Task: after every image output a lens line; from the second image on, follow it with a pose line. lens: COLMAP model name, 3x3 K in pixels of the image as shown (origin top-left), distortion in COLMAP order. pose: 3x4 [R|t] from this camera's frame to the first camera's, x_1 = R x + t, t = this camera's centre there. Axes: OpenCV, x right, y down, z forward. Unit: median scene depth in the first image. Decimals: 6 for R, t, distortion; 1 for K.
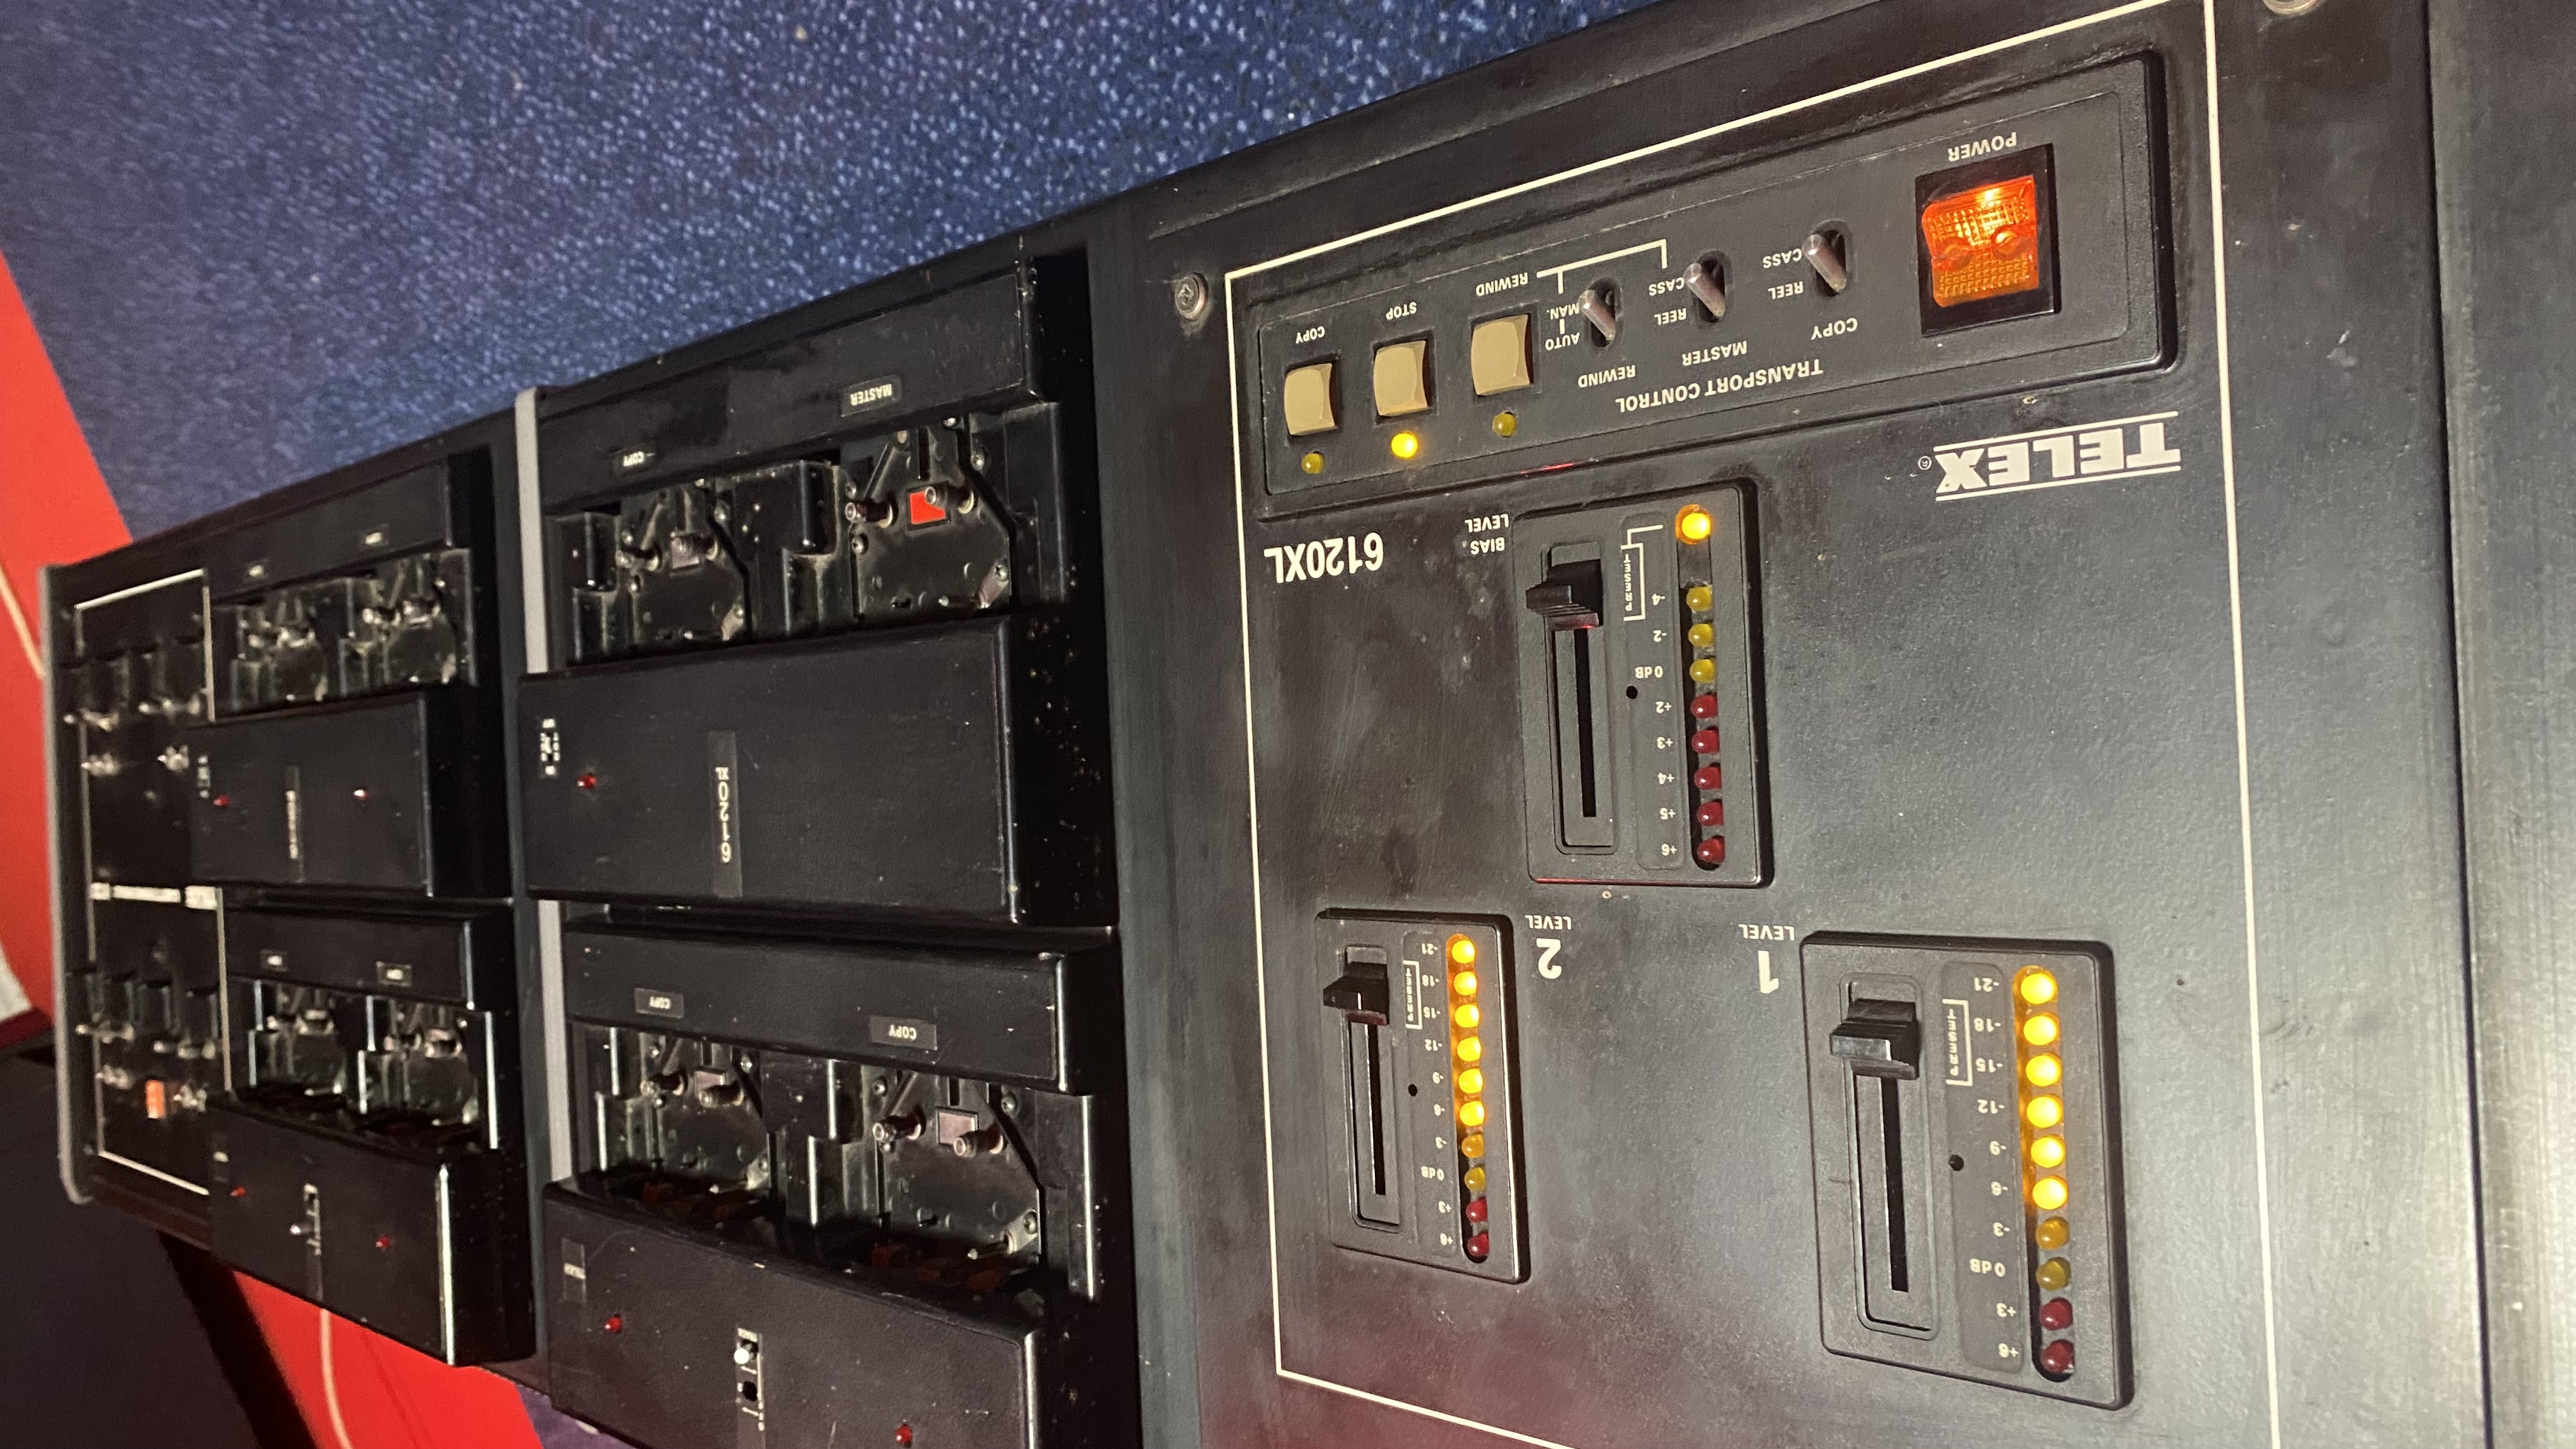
lens RADIAL K [[2014.4, 0, 1281.6], [0, 2014.4, 741.7], [0, 0, 1]] dist [0.092559, -0.006211]
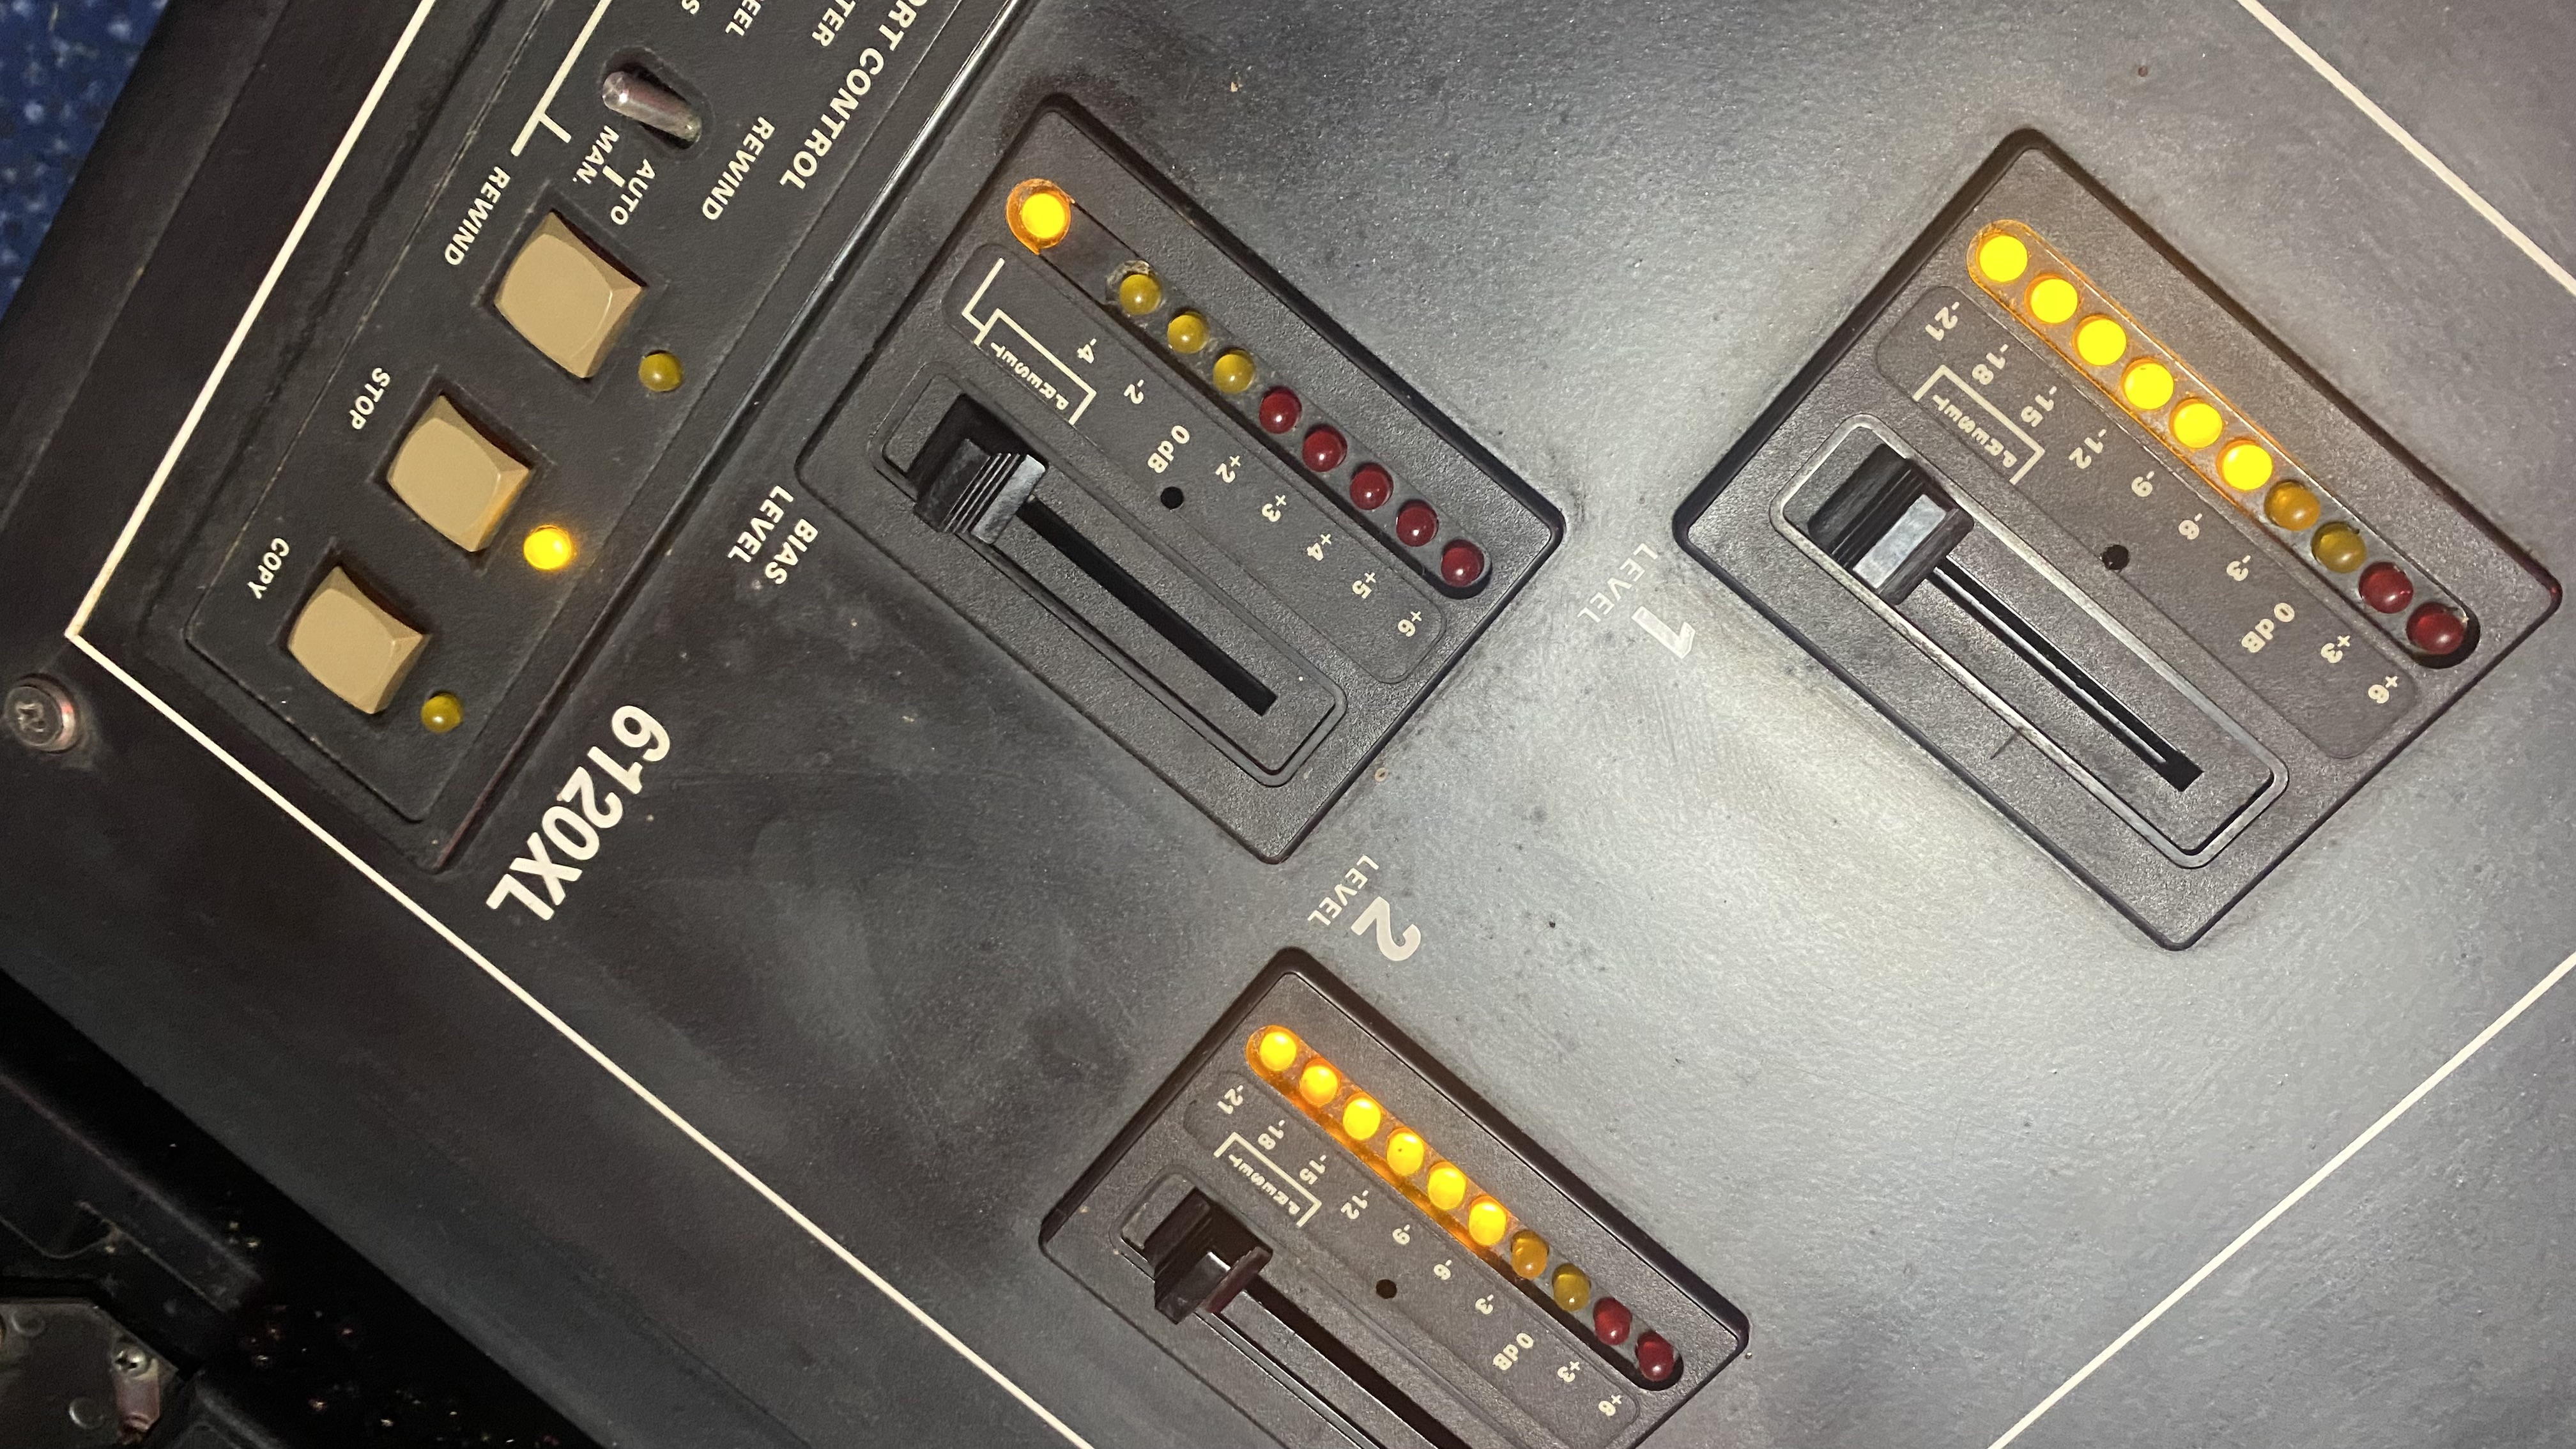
lens RADIAL K [[2045.6, 0, 1288.0], [0, 2045.6, 724.5], [0, 0, 1]] dist [0.004852, -0.003824]
pose [[0.590700, -0.669317, 0.450652, -0.110747], [0.744431, 0.667516, 0.015632, 0.033669], [-0.311280, 0.326246, 0.892563, 0.434239]]
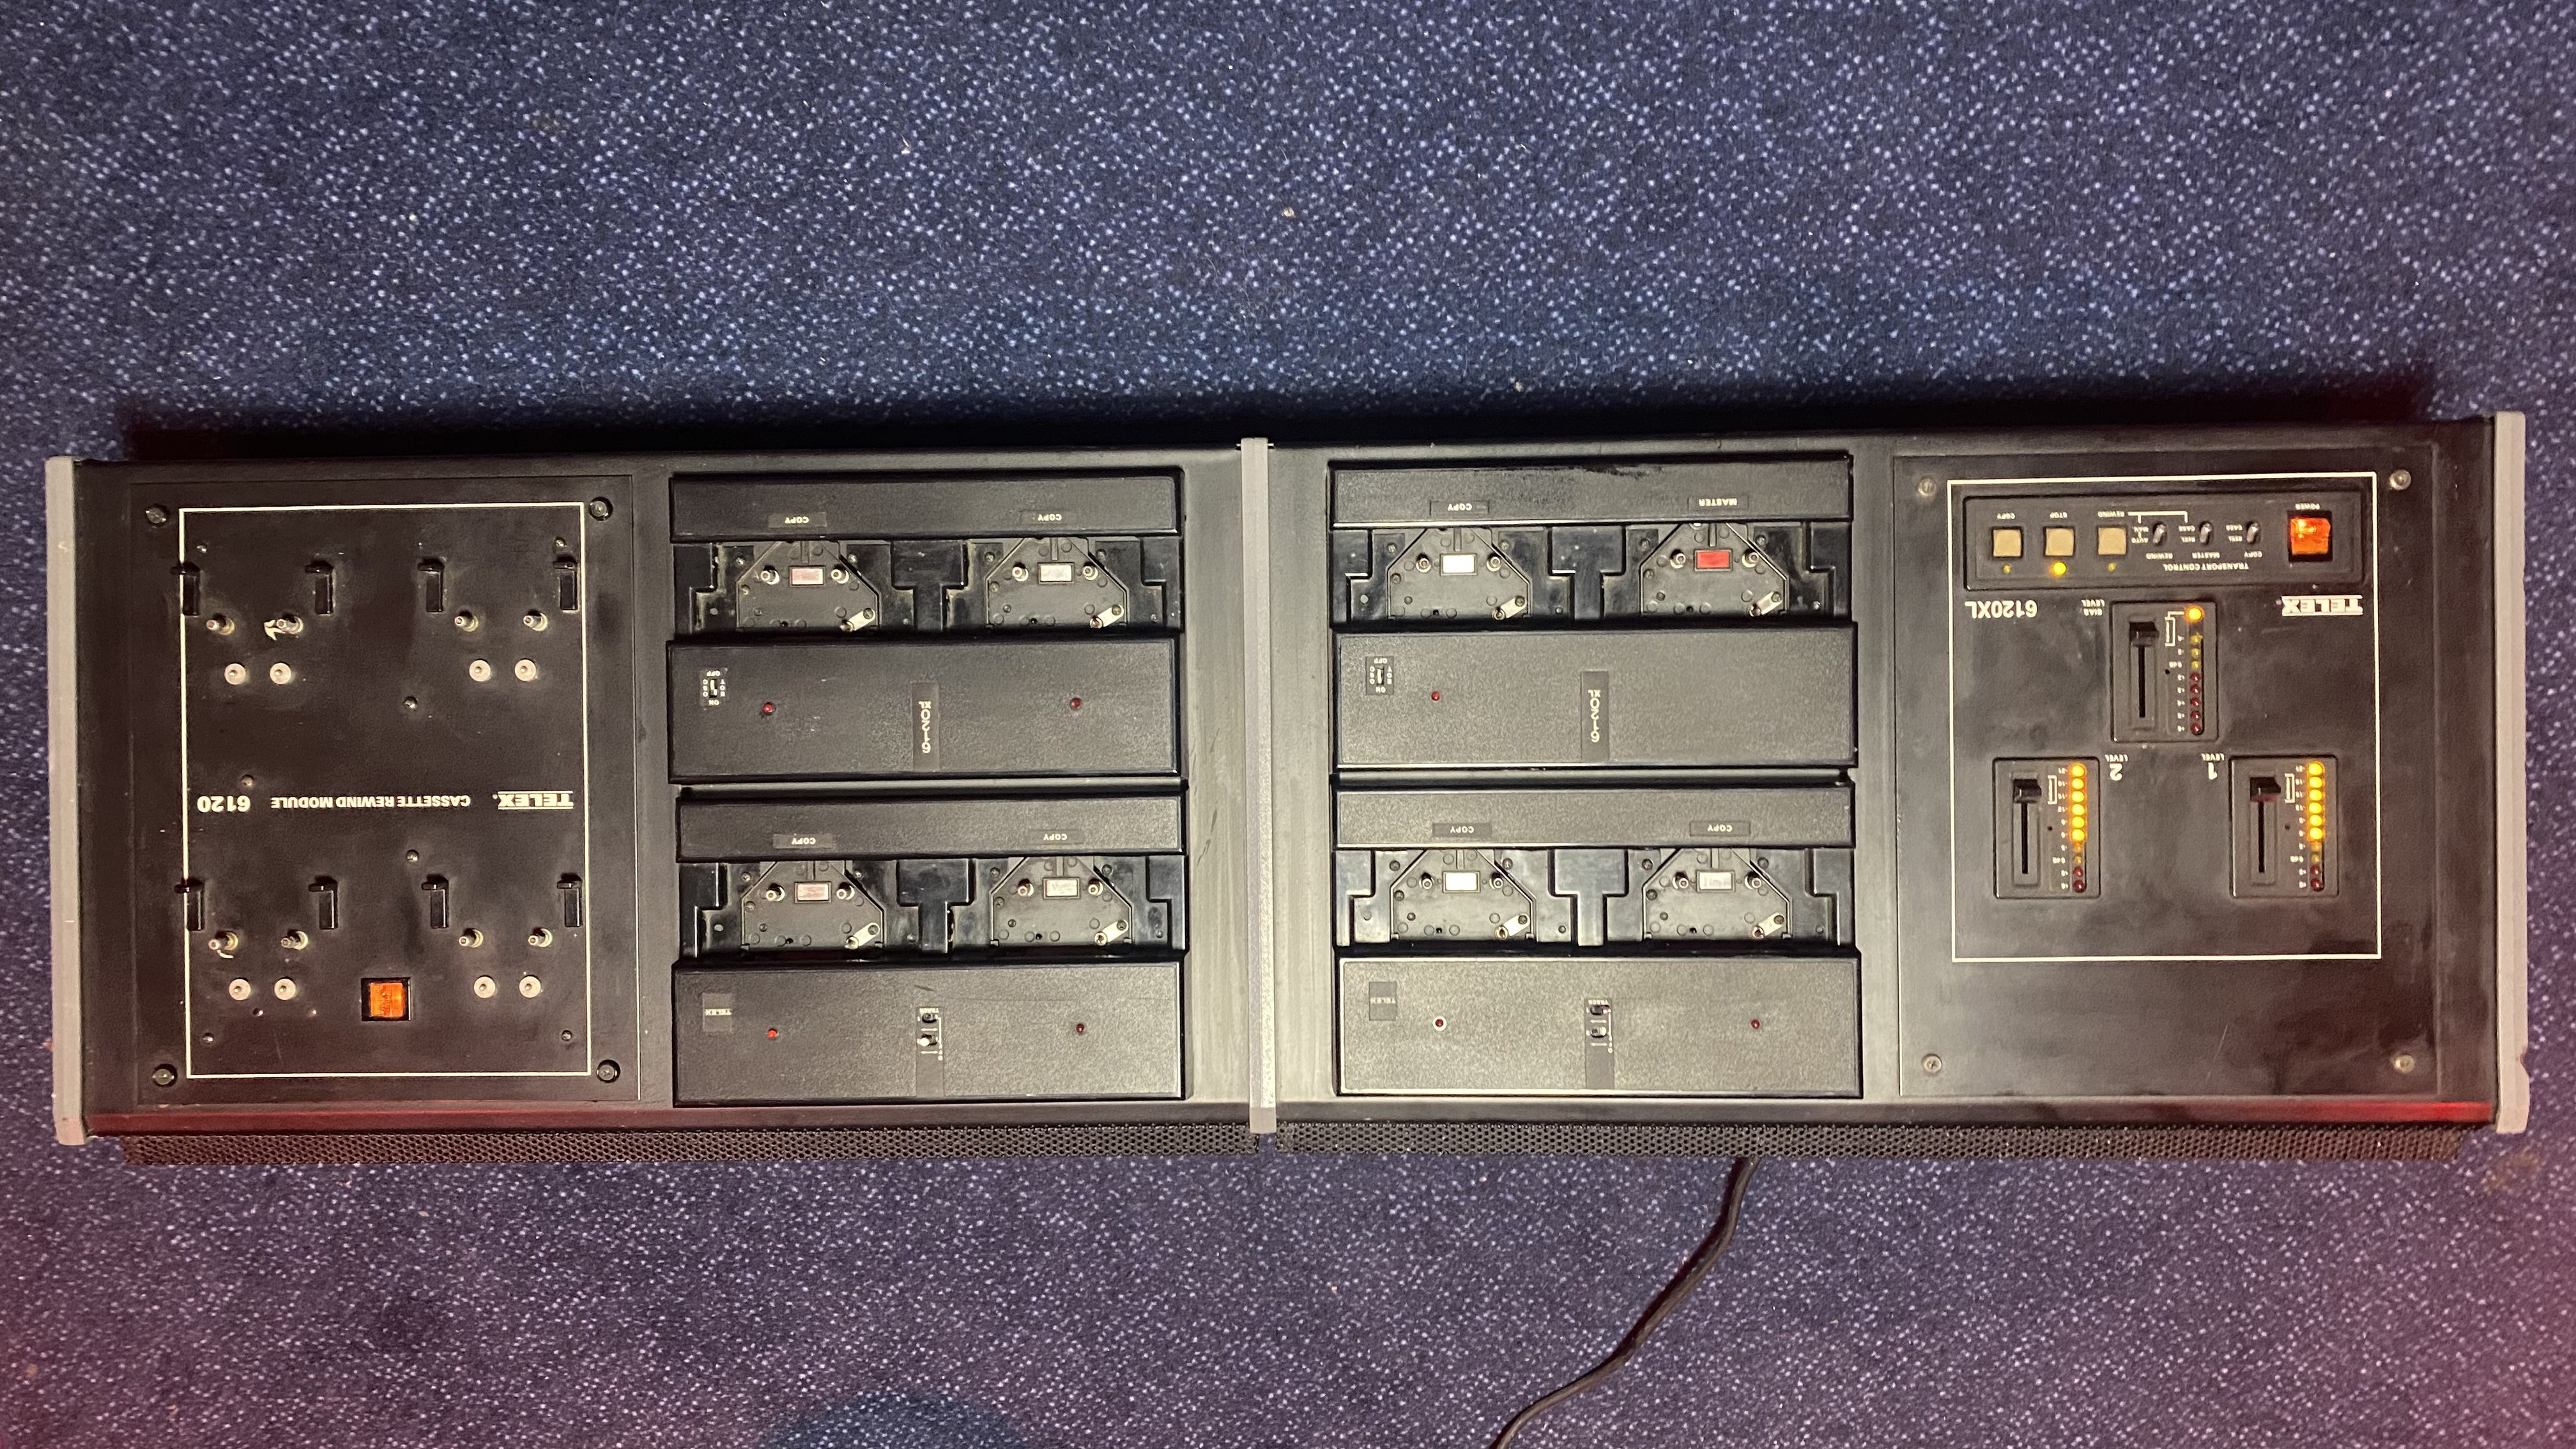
lens RADIAL K [[2045.6, 0, 1288.0], [0, 2045.6, 724.5], [0, 0, 1]] dist [0.004852, -0.003824]
pose [[0.722626, 0.040989, 0.690023, -2.378163], [-0.024318, 0.999130, -0.033883, 0.155590], [-0.690812, 0.007705, 0.722994, -0.170131]]
